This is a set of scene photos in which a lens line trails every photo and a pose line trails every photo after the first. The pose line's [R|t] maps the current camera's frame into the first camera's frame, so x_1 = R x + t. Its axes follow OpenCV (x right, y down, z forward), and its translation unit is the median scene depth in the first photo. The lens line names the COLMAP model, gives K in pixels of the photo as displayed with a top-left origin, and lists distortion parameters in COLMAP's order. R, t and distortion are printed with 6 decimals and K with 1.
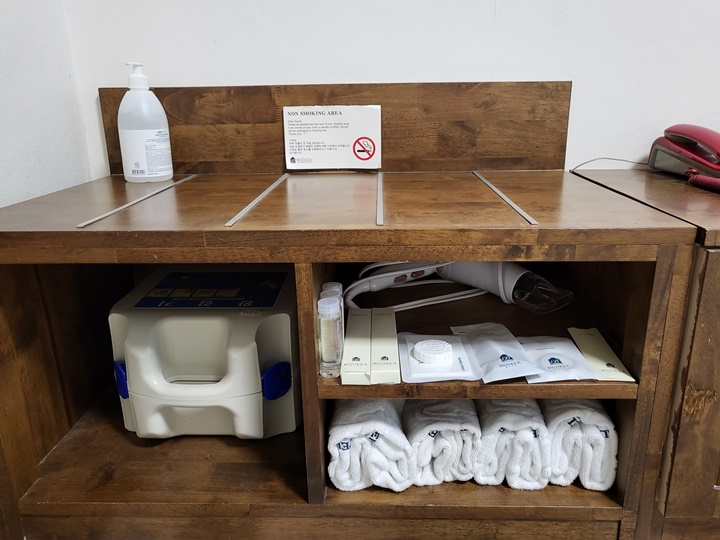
lens RADIAL K [[562.3, 0, 360.4], [0, 562.3, 265.2], [0, 0, 1]] dist [-0.034394, 0.092393]
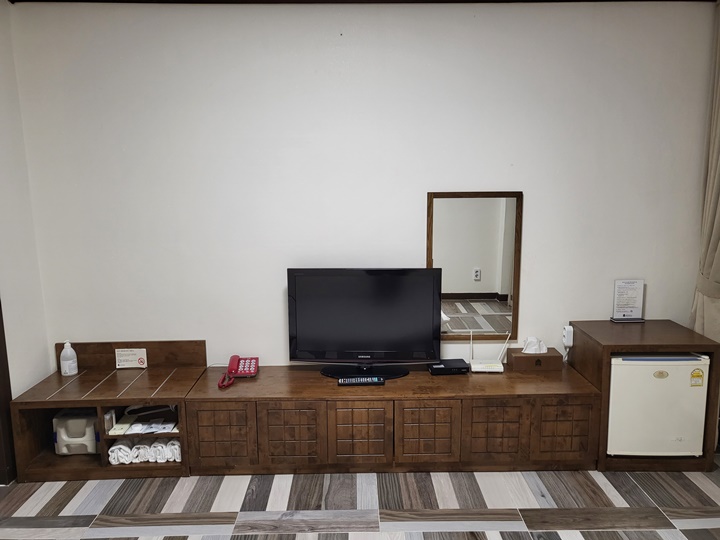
lens RADIAL K [[562.3, 0, 361.8], [0, 562.3, 268.5], [0, 0, 1]] dist [-0.034394, 0.092393]
pose [[0.998435, -0.011404, 0.054748, 1.373206], [0.018672, 0.990786, -0.134141, -0.357279], [-0.052714, 0.134953, 0.989449, -2.867646]]
